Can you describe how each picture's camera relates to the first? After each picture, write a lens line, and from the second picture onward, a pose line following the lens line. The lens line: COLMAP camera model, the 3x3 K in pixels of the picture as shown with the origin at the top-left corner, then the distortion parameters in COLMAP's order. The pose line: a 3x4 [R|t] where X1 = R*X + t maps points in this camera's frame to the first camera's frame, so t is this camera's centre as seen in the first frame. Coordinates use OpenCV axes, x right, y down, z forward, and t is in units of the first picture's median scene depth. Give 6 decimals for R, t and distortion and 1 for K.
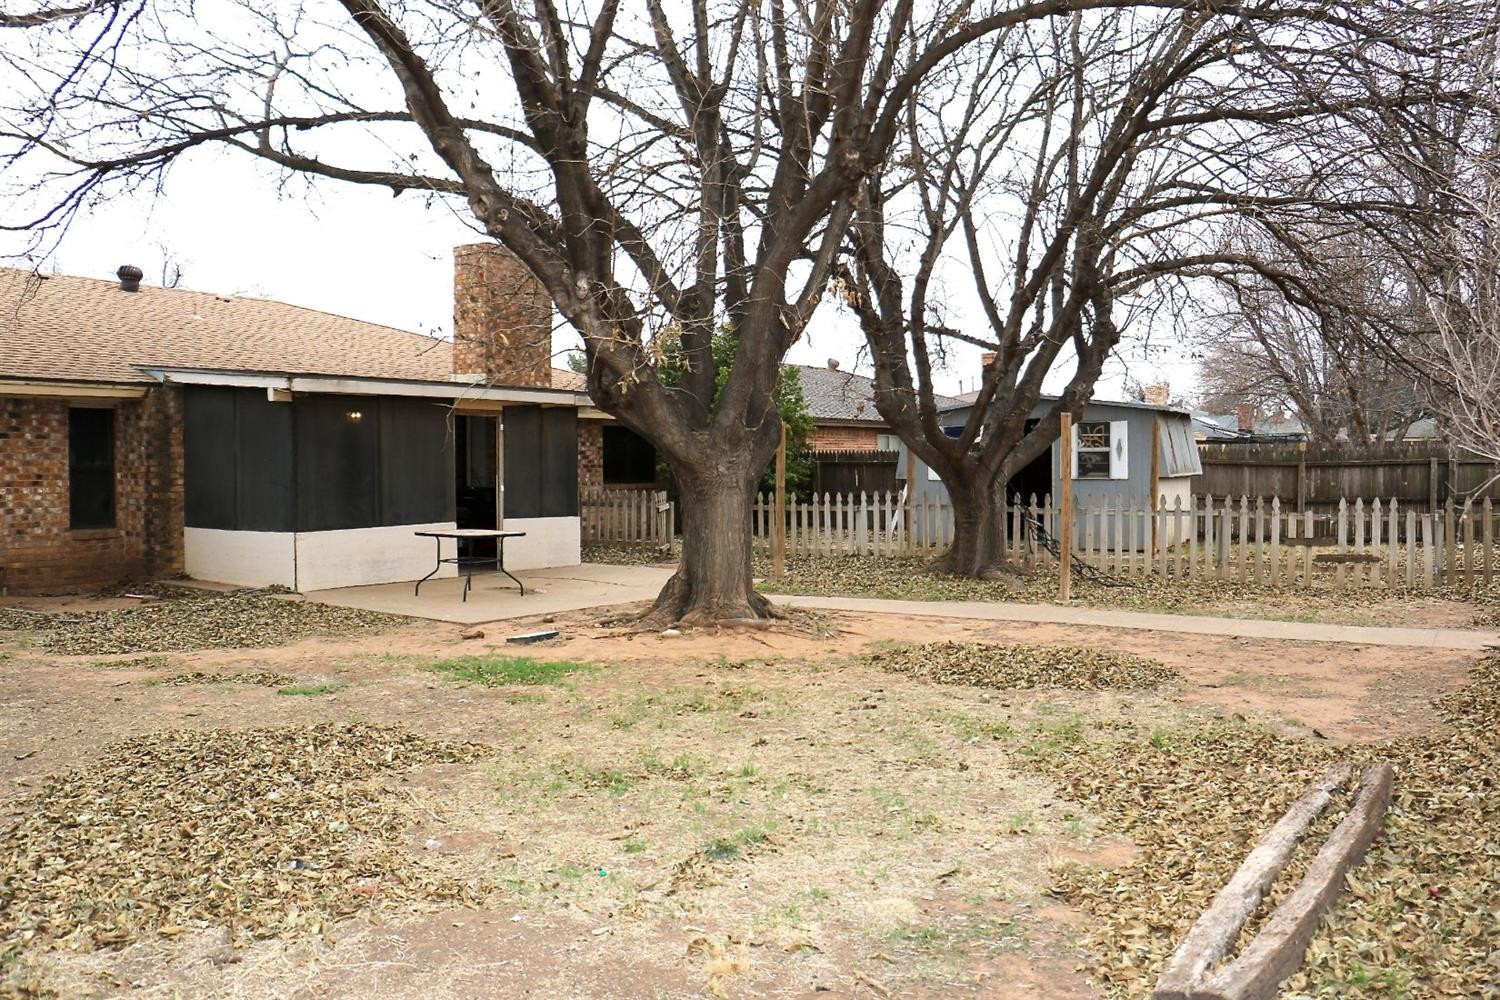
lens RADIAL K [[1219.4, 0, 747.1], [0, 1219.4, 480.4], [0, 0, 1]] dist [-0.185871, 0.155595]
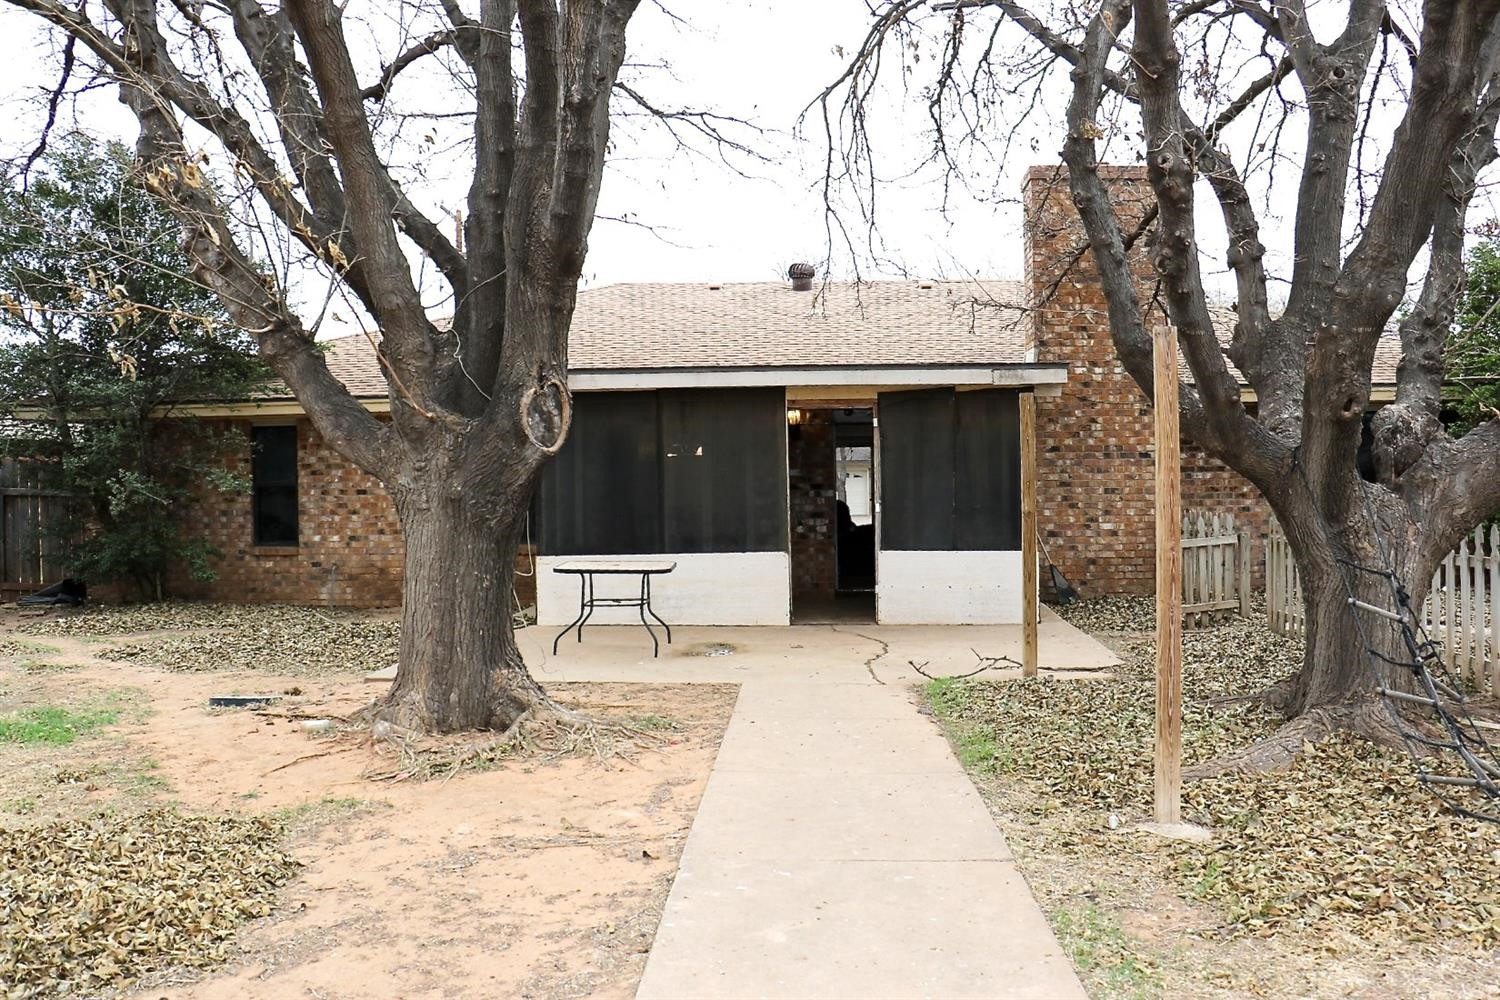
lens RADIAL K [[1219.4, 0, 747.1], [0, 1219.4, 480.4], [0, 0, 1]] dist [-0.185871, 0.155595]
pose [[0.459926, -0.005001, -0.887943, 0.411499], [-0.001272, 0.999979, -0.006291, -0.004549], [0.887956, 0.004023, 0.459910, 0.610384]]
